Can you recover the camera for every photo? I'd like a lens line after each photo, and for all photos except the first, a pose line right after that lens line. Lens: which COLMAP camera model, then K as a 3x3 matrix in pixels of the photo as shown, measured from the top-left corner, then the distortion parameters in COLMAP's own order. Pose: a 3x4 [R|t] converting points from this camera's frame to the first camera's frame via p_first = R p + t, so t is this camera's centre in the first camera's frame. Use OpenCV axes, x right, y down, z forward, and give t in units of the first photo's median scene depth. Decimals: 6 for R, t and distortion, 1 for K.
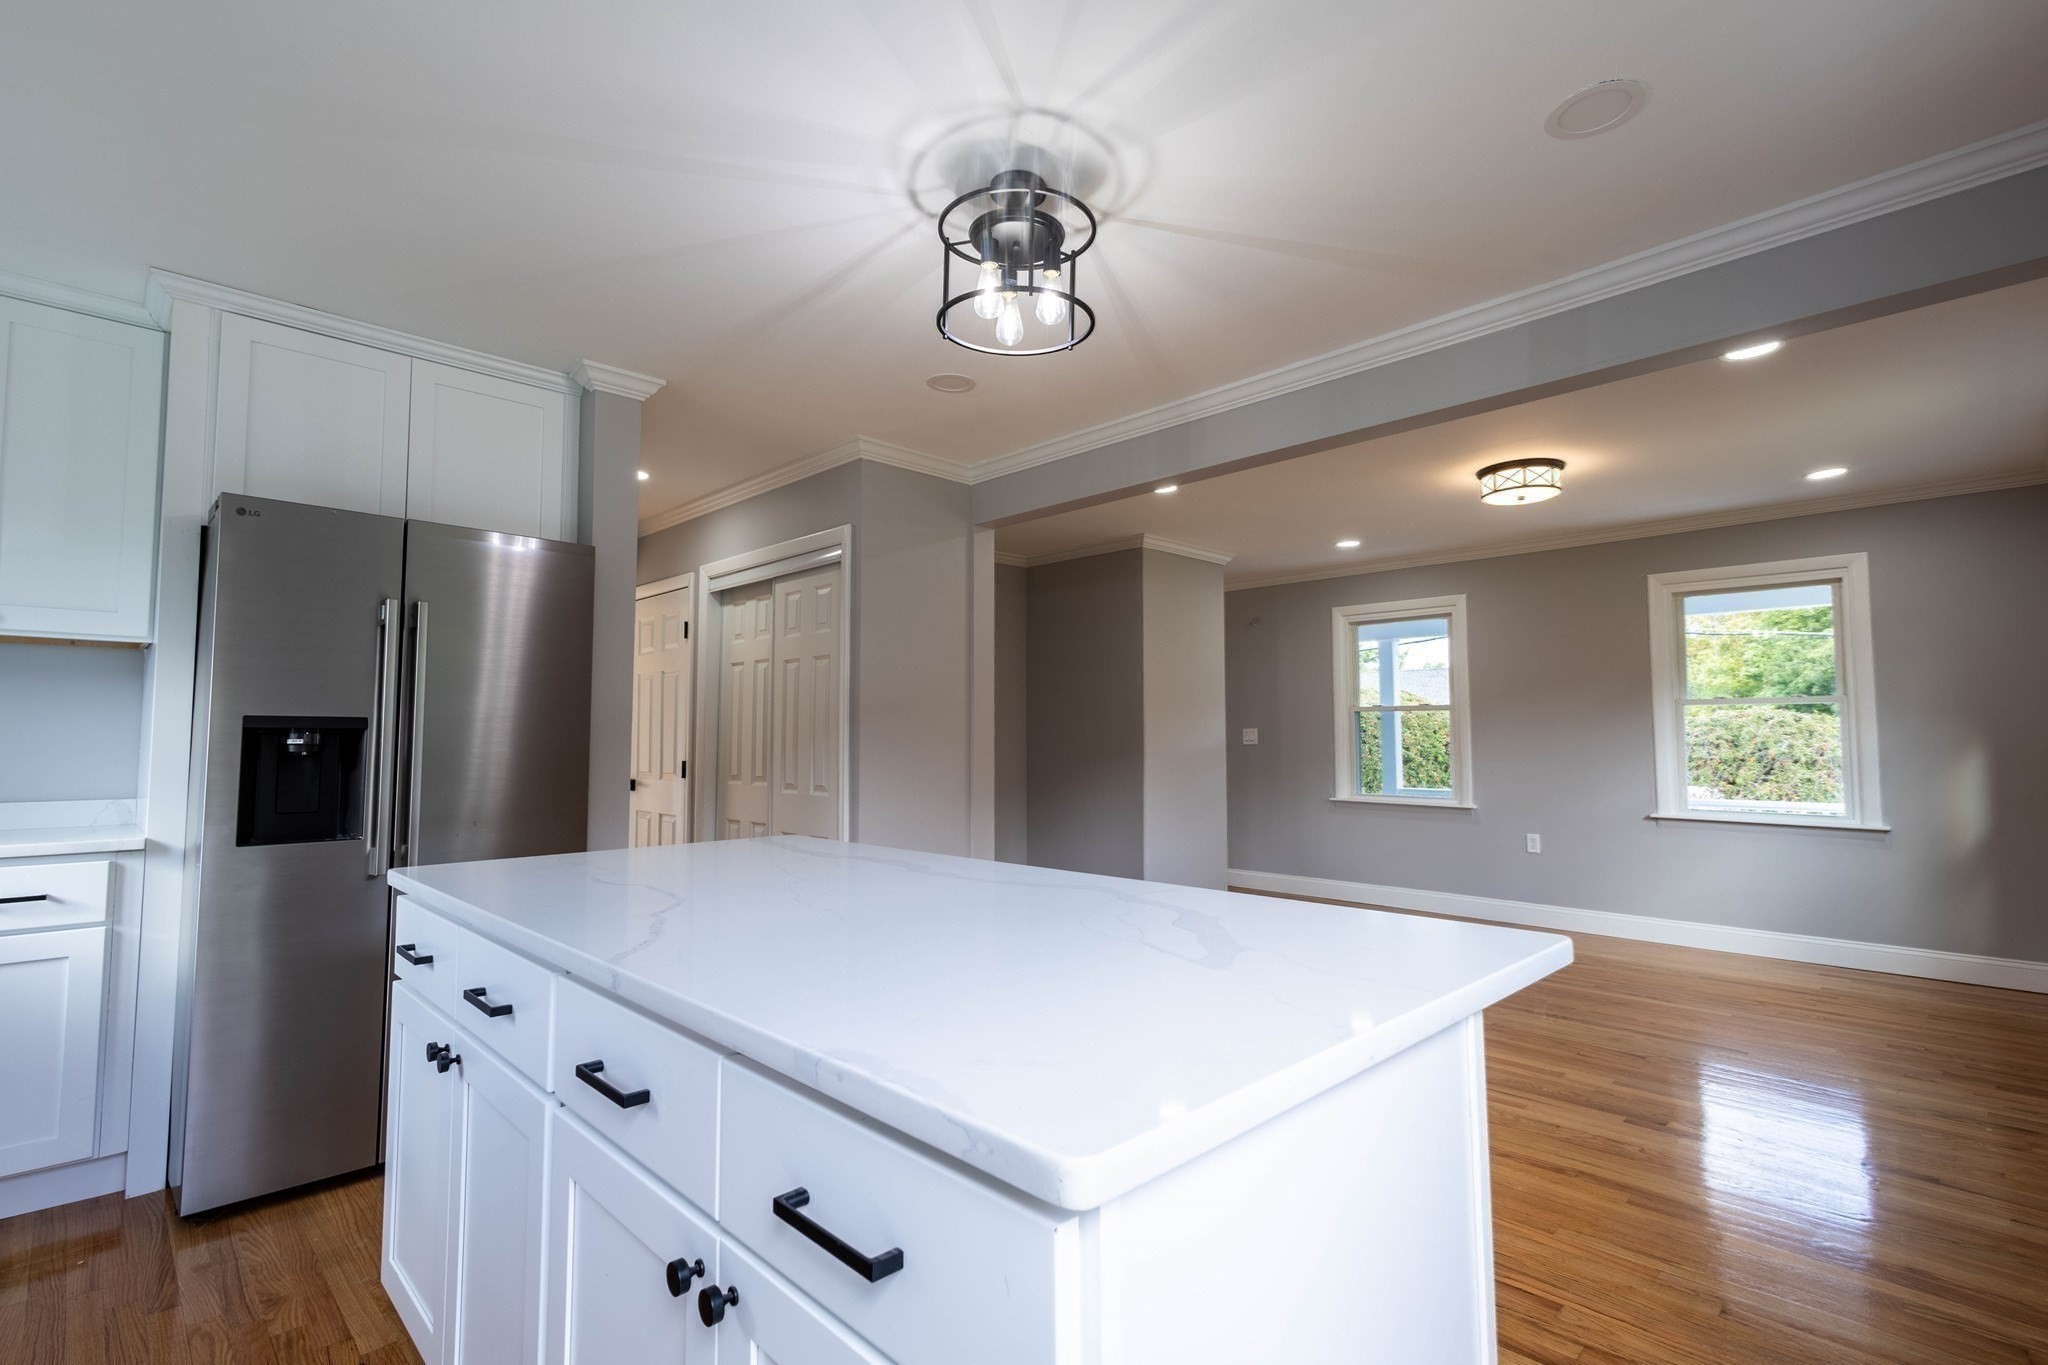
lens RADIAL K [[943.4, 0, 1023.2], [0, 943.4, 682.2], [0, 0, 1]] dist [0.012941, -0.000375]
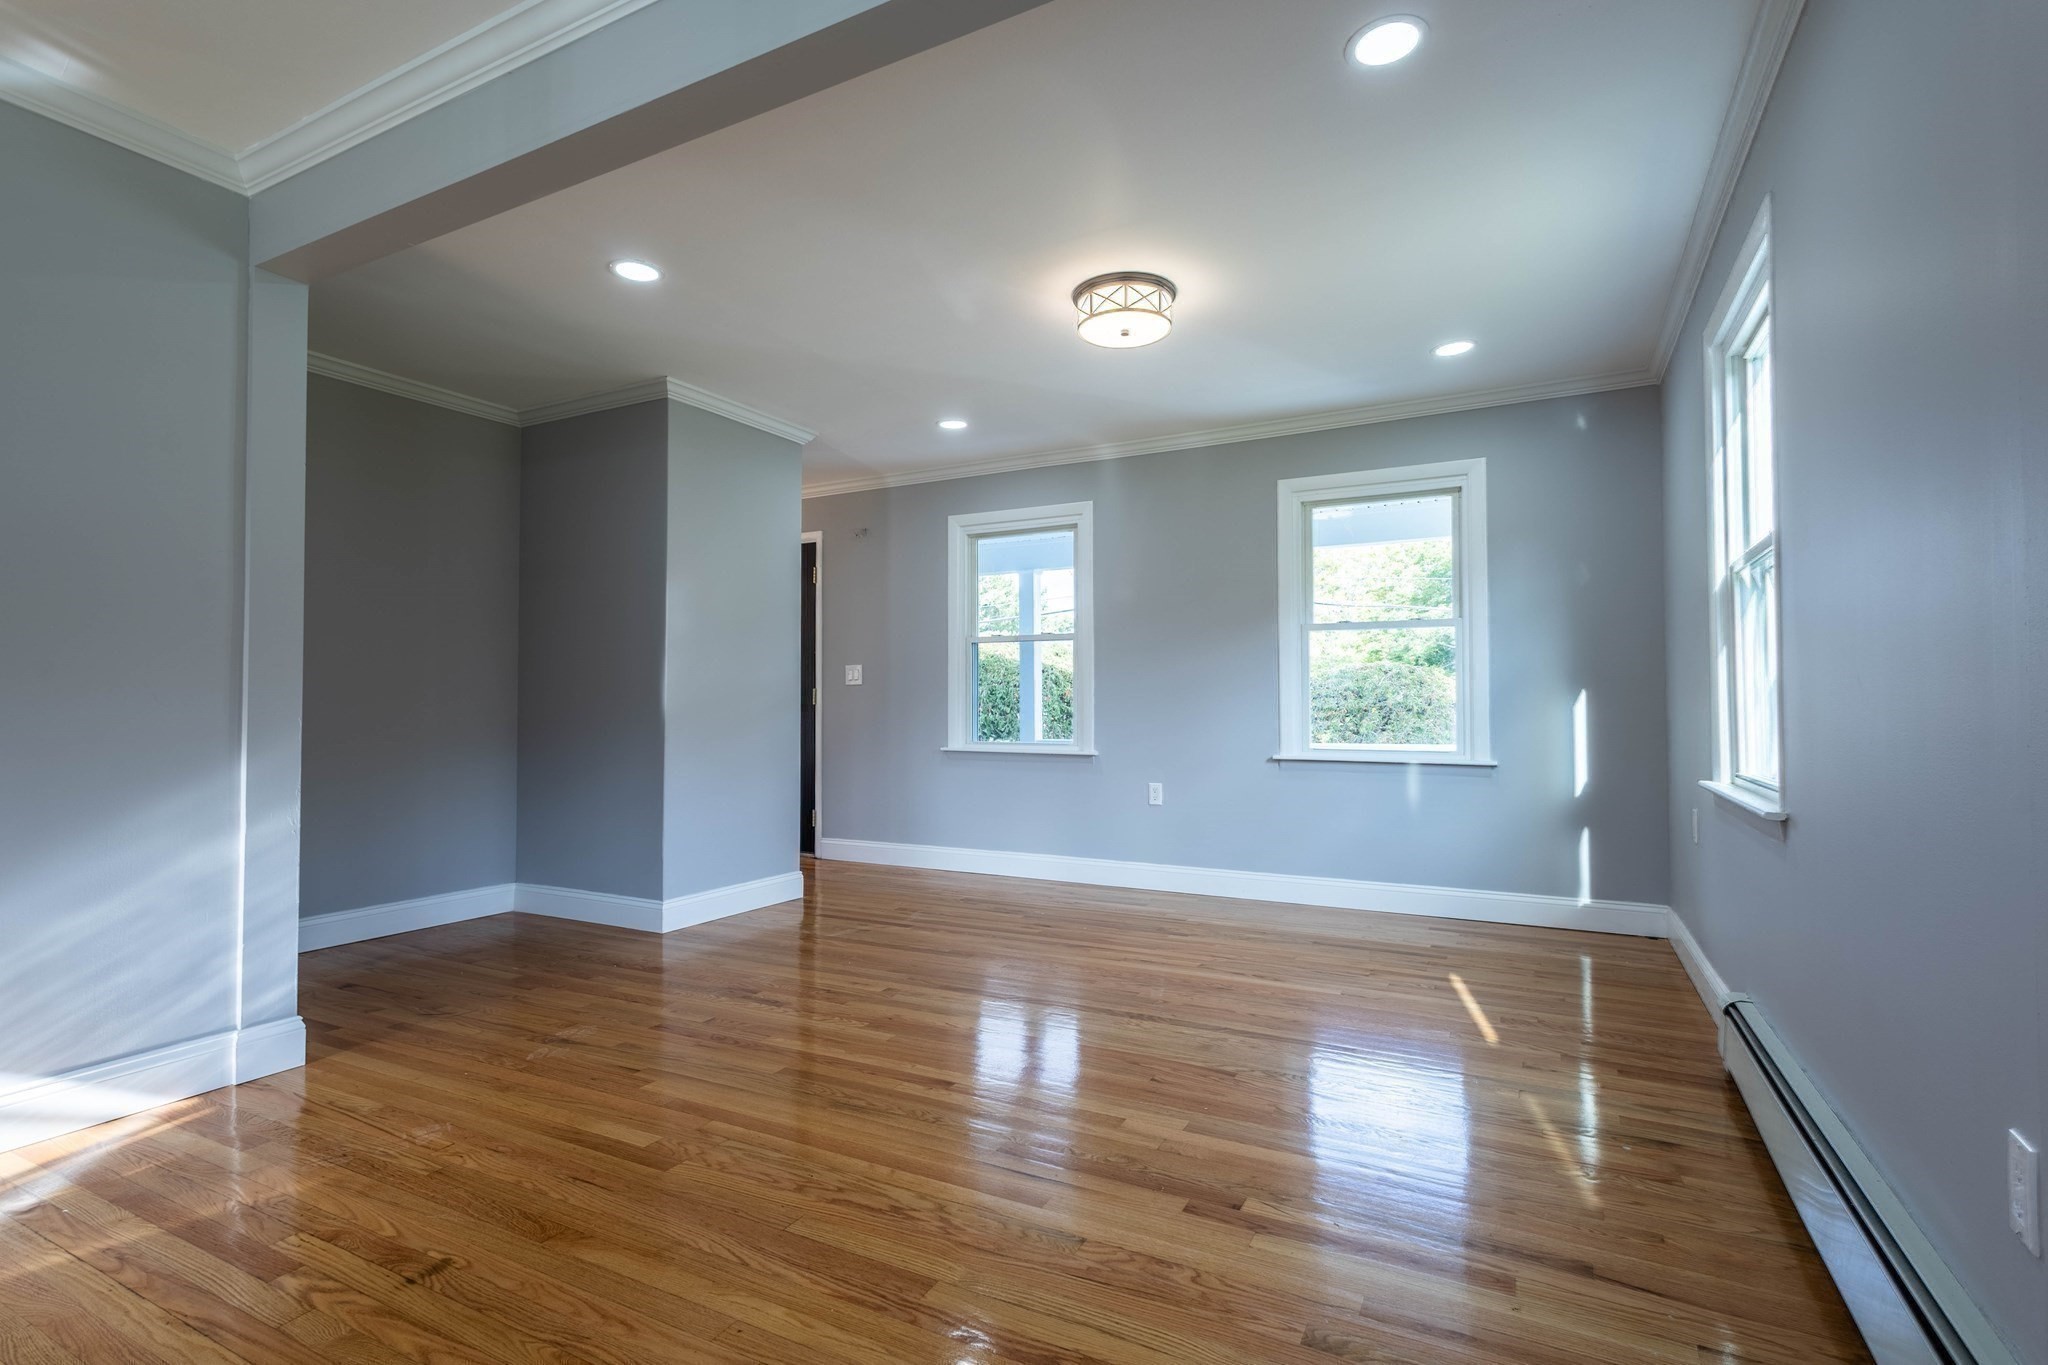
lens RADIAL K [[943.4, 0, 1028.8], [0, 943.4, 686.4], [0, 0, 1]] dist [0.012941, -0.000375]
pose [[0.954594, 0.006217, 0.297845, 0.185584], [-0.015897, 0.999421, 0.030088, 0.052567], [-0.297485, -0.033457, 0.954140, 0.238313]]
